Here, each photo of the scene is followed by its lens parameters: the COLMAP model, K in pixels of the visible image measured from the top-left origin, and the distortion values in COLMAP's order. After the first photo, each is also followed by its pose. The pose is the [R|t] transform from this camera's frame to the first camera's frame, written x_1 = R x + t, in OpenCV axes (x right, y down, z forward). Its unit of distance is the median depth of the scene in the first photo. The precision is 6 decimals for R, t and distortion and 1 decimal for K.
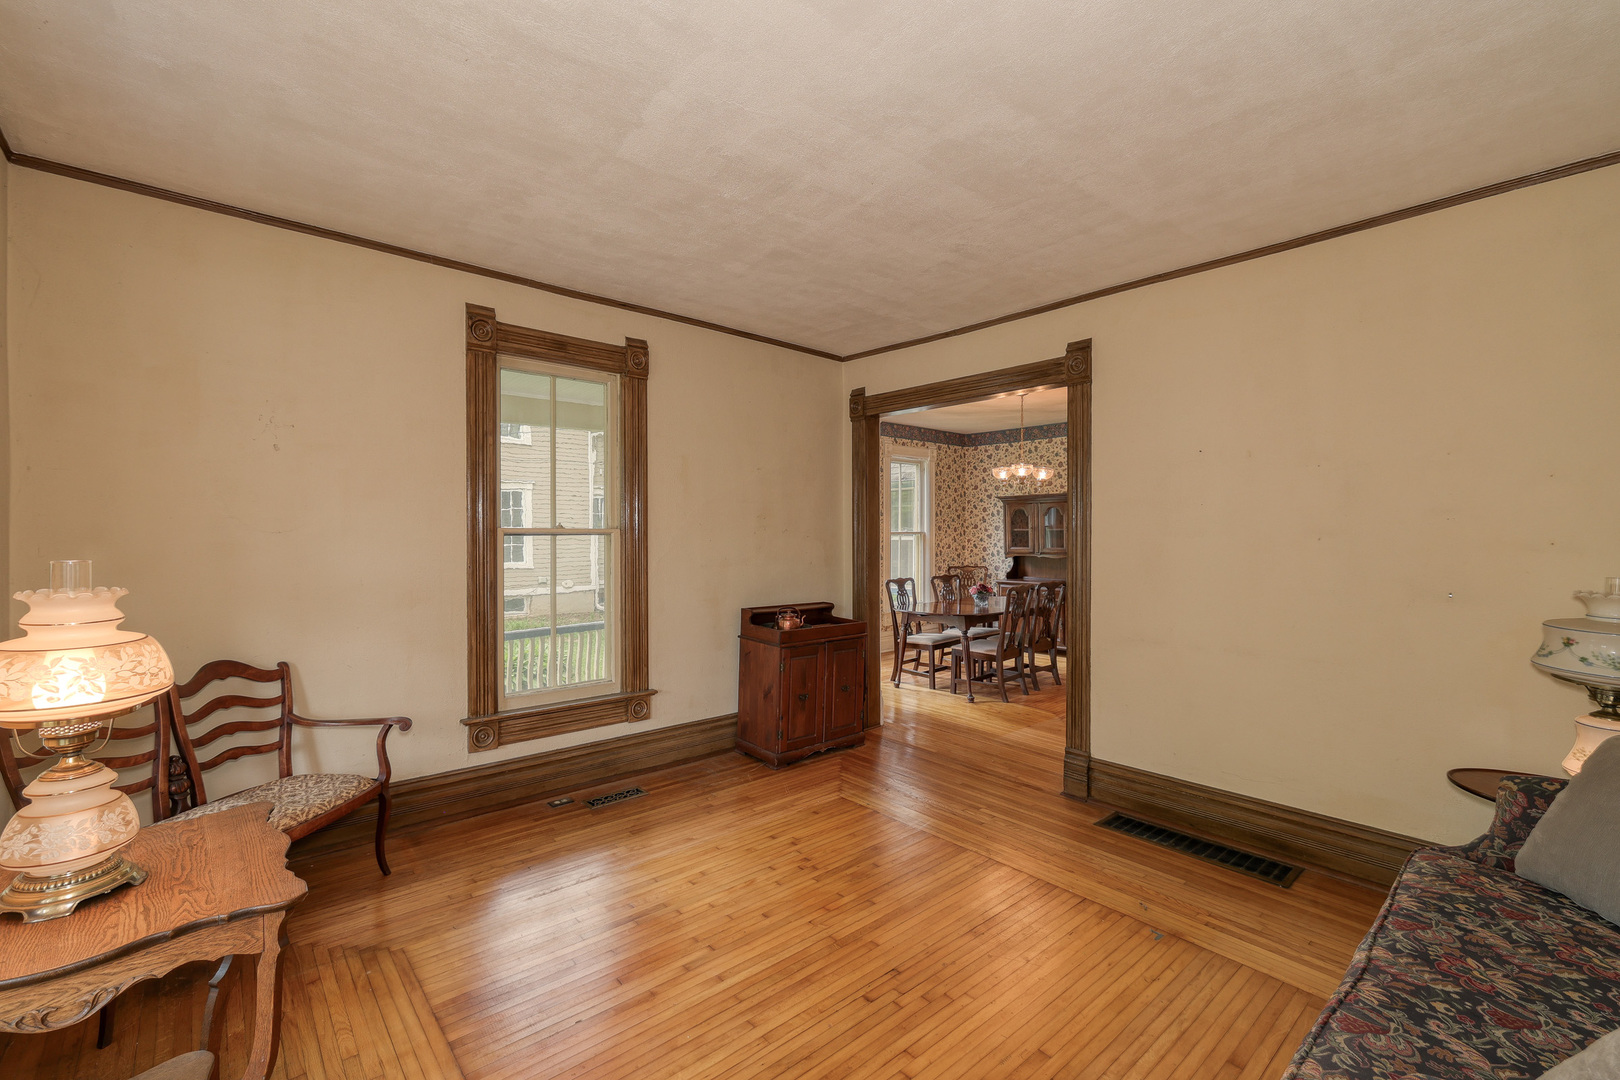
lens RADIAL K [[701.2, 0, 813.7], [0, 701.2, 535.7], [0, 0, 1]] dist [0.000352, 0.000020]
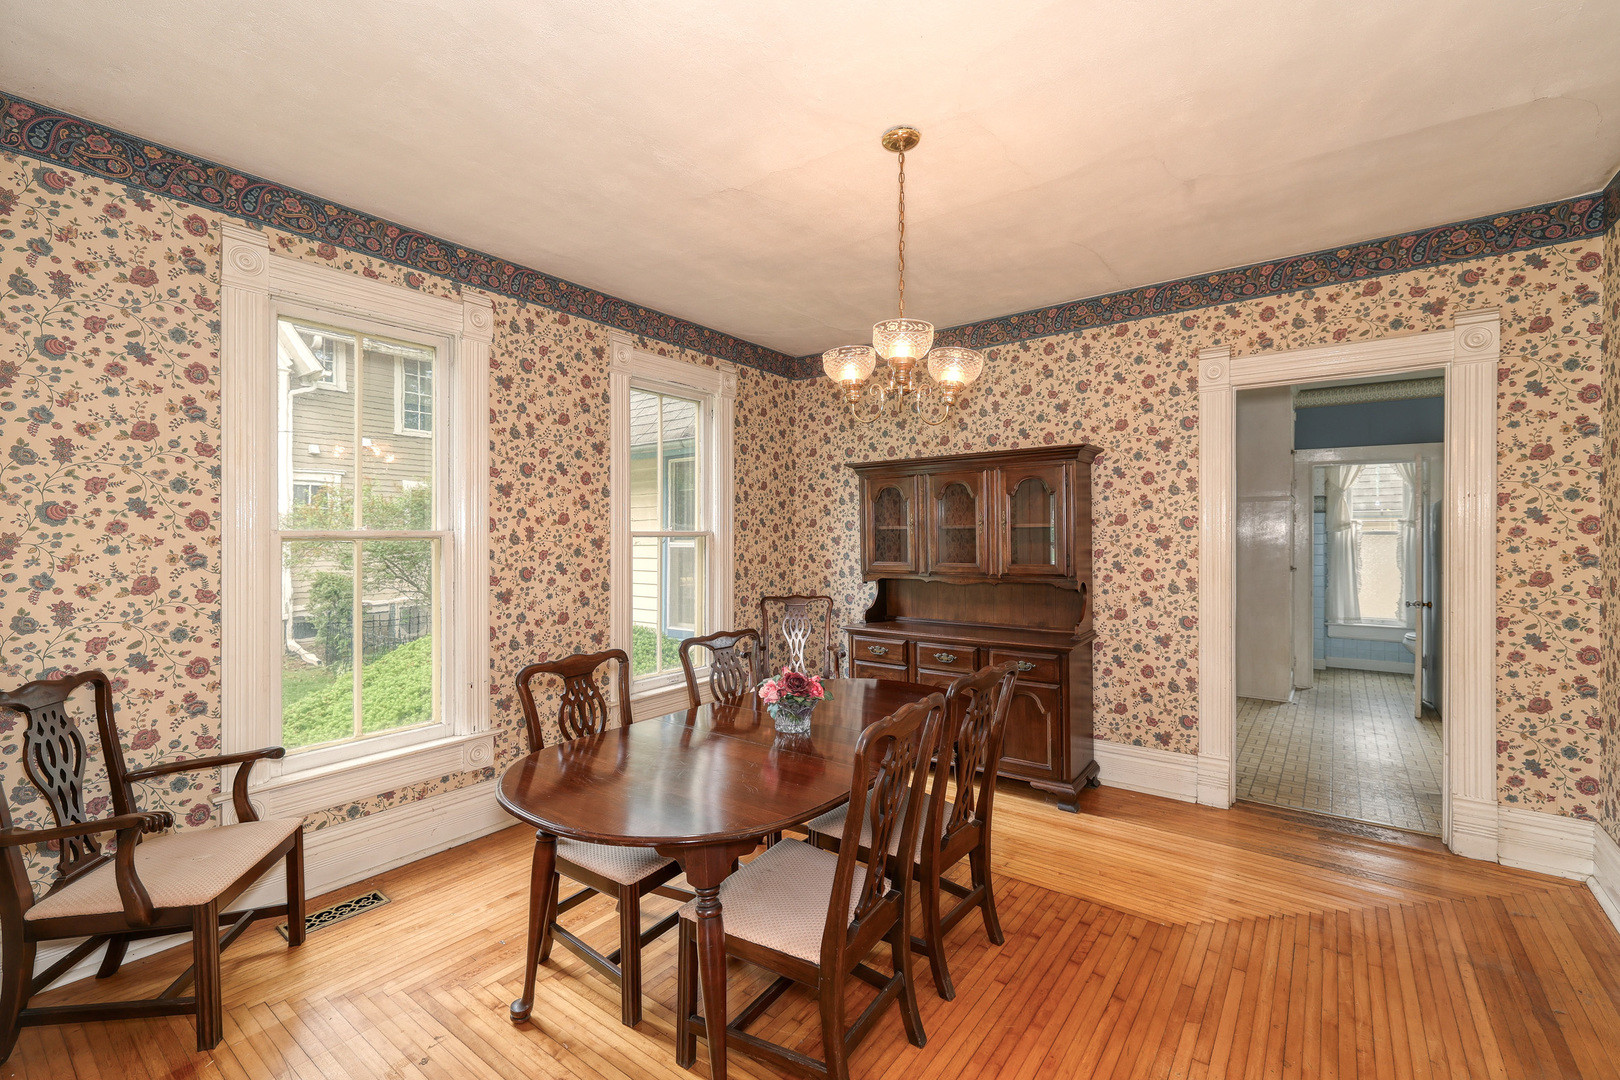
lens RADIAL K [[701.2, 0, 813.7], [0, 701.2, 539.7], [0, 0, 1]] dist [0.000352, 0.000020]
pose [[0.982639, 0.002622, 0.185510, 0.134863], [-0.002559, 0.999997, -0.000577, 0.000491], [-0.185511, 0.000092, 0.982642, 0.475127]]
